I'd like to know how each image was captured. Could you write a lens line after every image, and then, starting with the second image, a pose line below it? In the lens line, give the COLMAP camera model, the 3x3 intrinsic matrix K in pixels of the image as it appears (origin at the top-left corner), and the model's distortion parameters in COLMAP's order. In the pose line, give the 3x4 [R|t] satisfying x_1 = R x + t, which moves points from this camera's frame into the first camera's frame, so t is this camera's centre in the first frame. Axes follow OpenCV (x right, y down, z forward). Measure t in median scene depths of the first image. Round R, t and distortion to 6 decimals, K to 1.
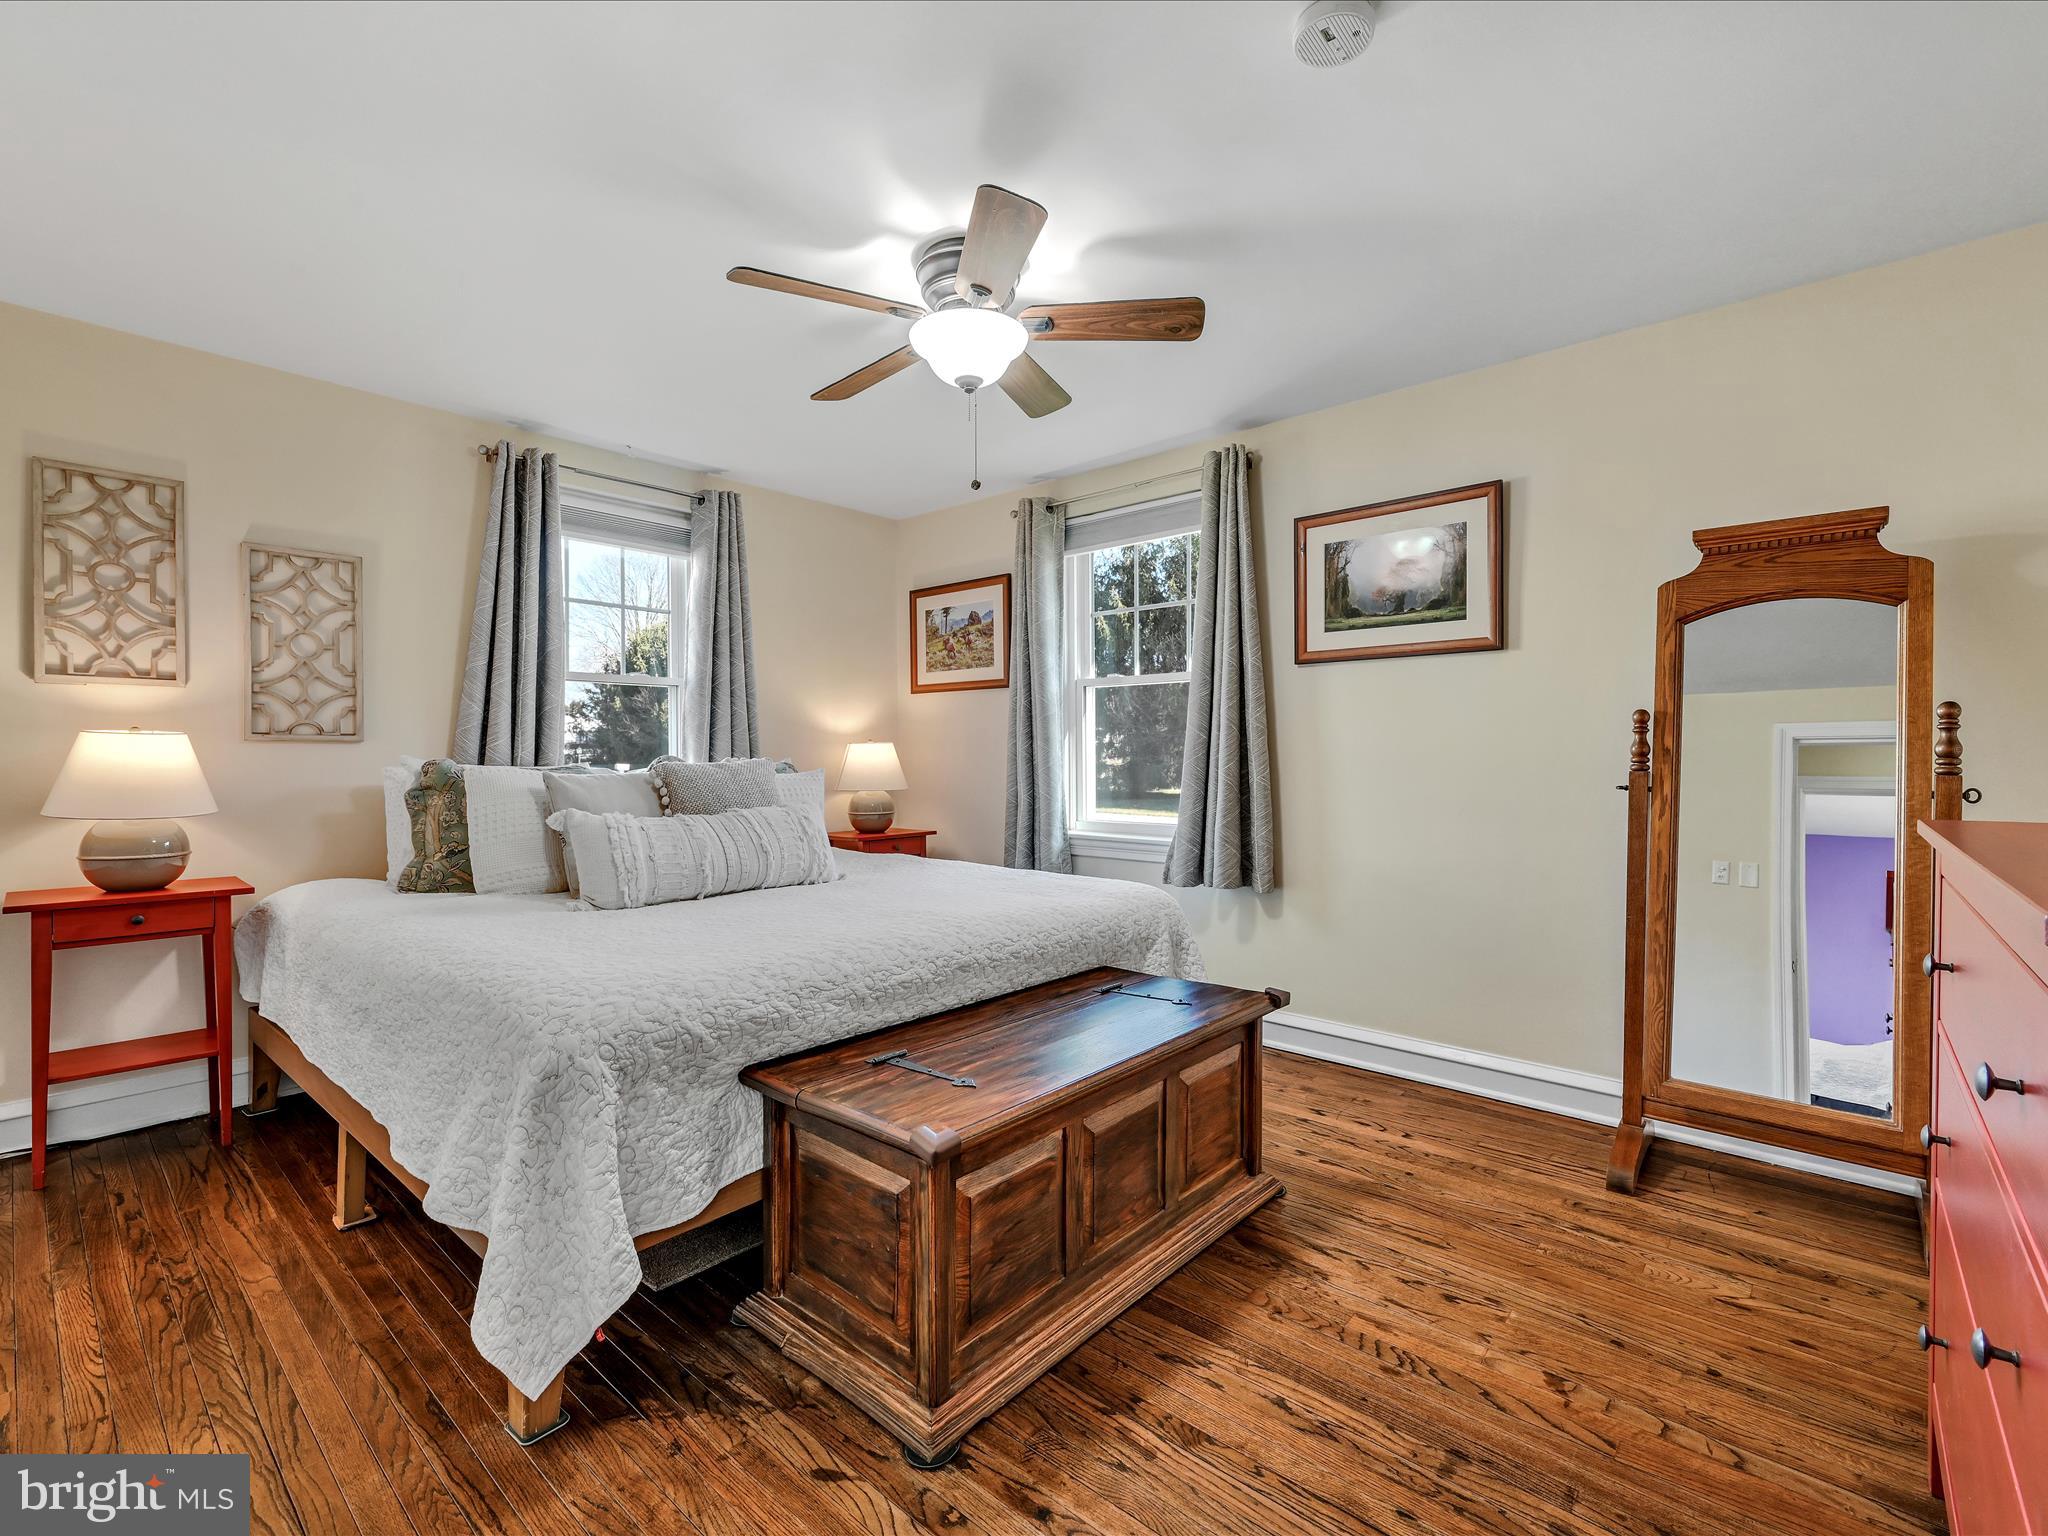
lens RADIAL K [[917.9, 0, 1028.1], [0, 917.9, 766.9], [0, 0, 1]] dist [-0.001463, 0.000033]
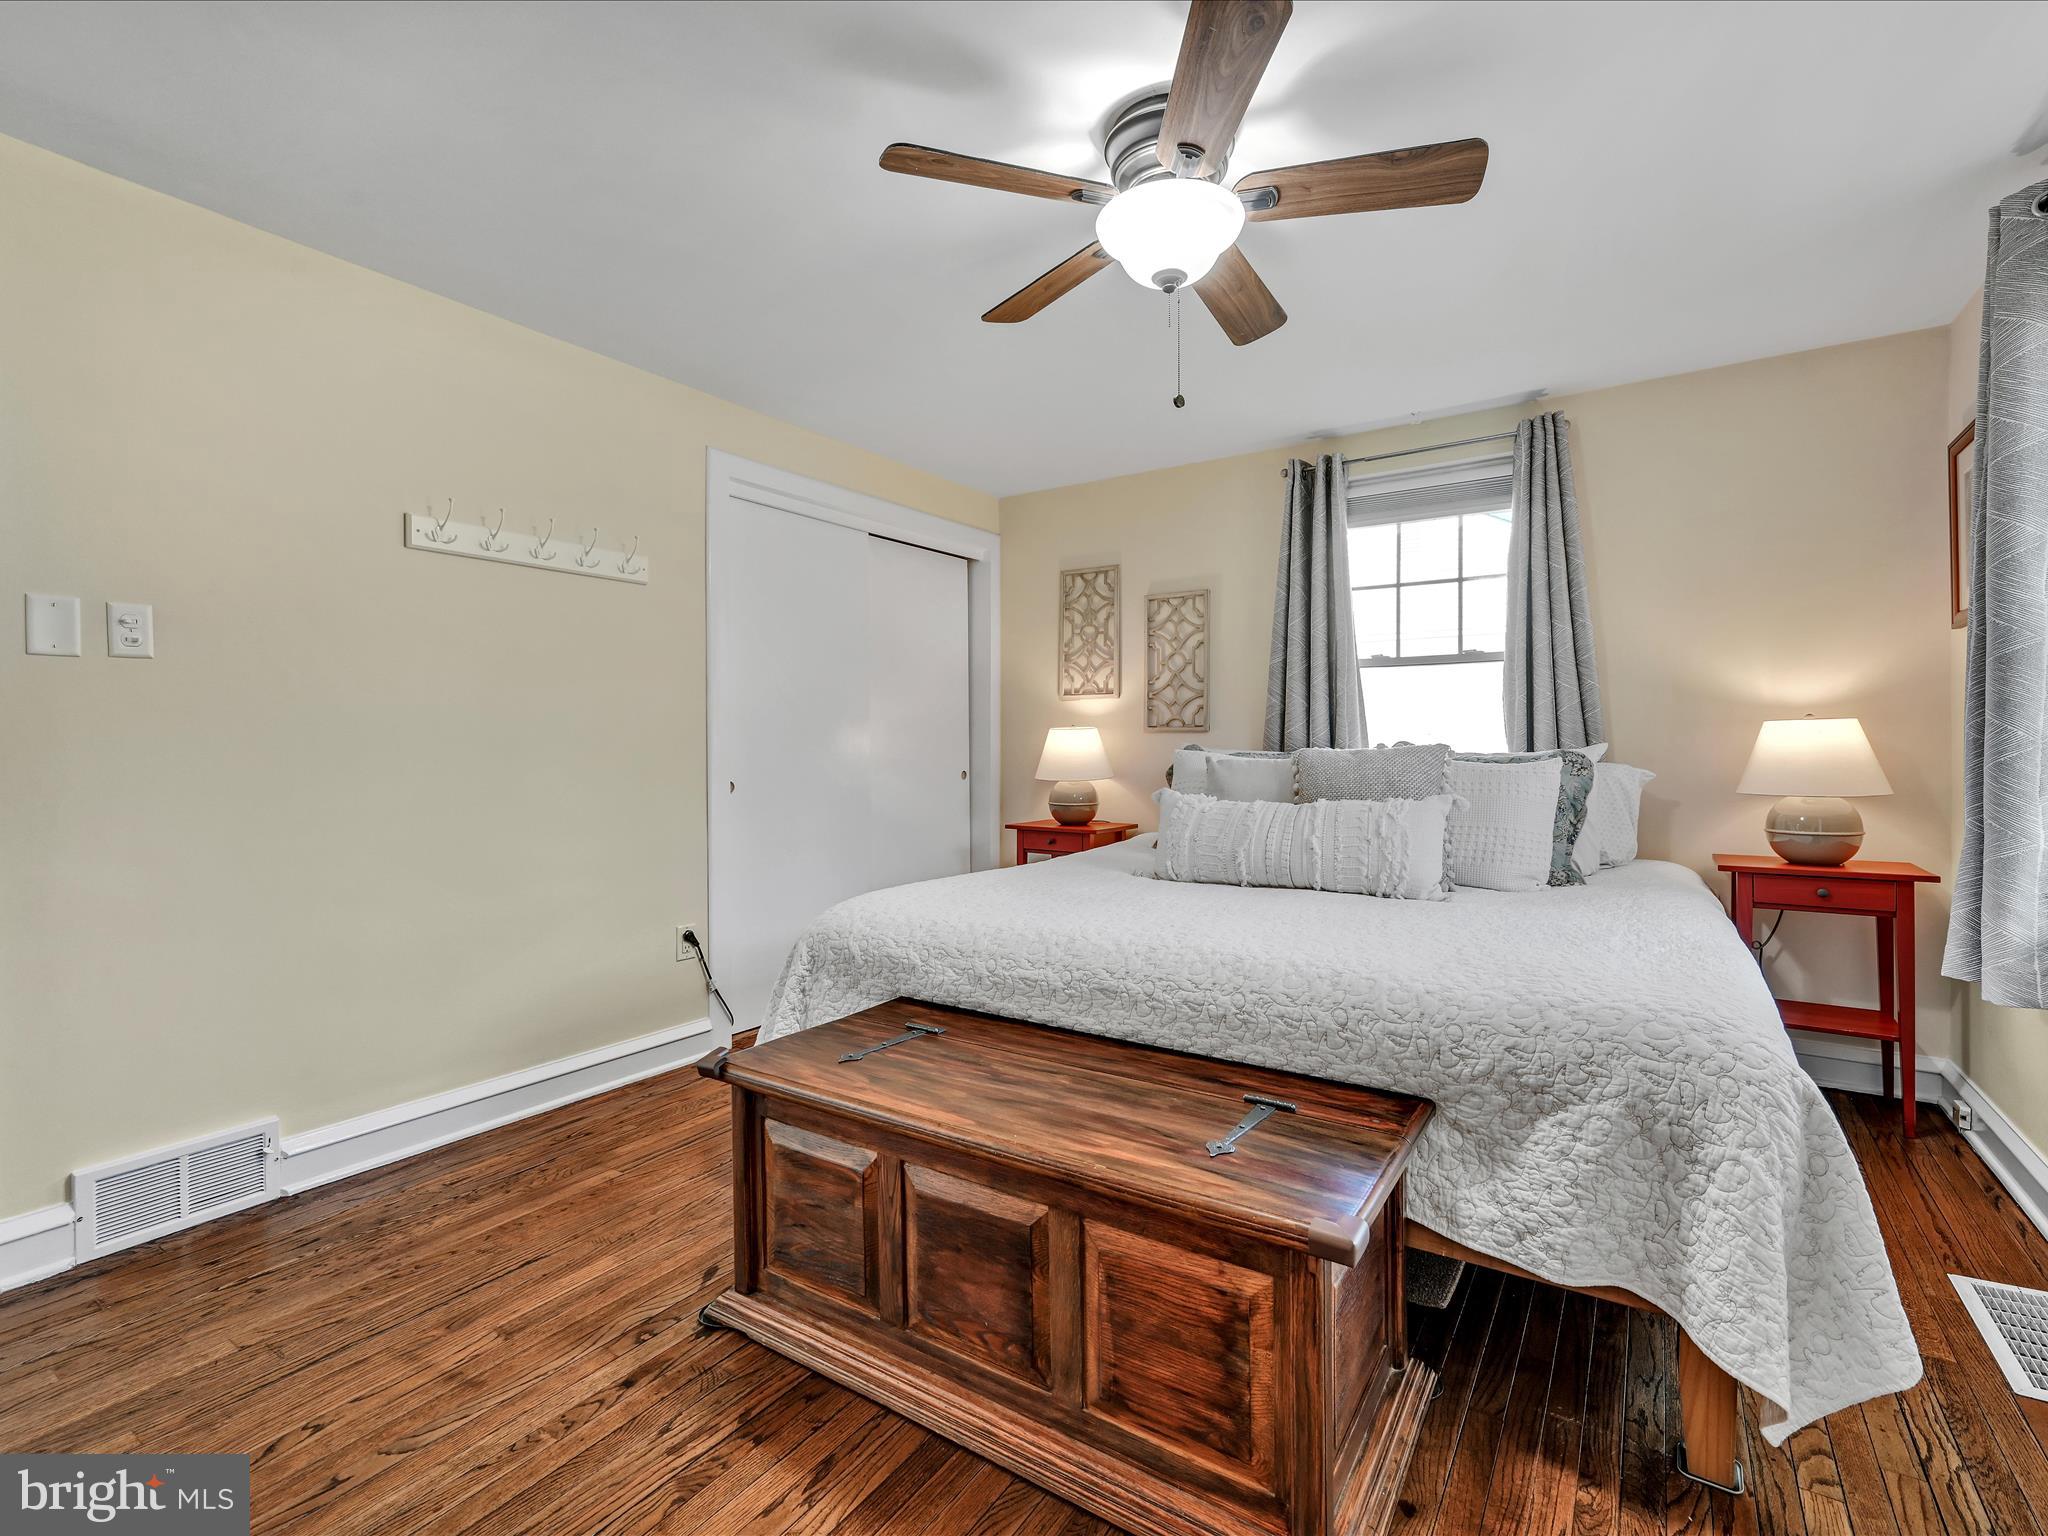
lens RADIAL K [[915.9, 0, 1019.3], [0, 915.9, 751.7], [0, 0, 1]] dist [-0.001491, -0.000151]
pose [[0.149832, 0.009039, -0.988670, 0.615213], [-0.009092, 0.999929, 0.007764, -0.007467], [0.988670, 0.007825, 0.149903, 0.646285]]
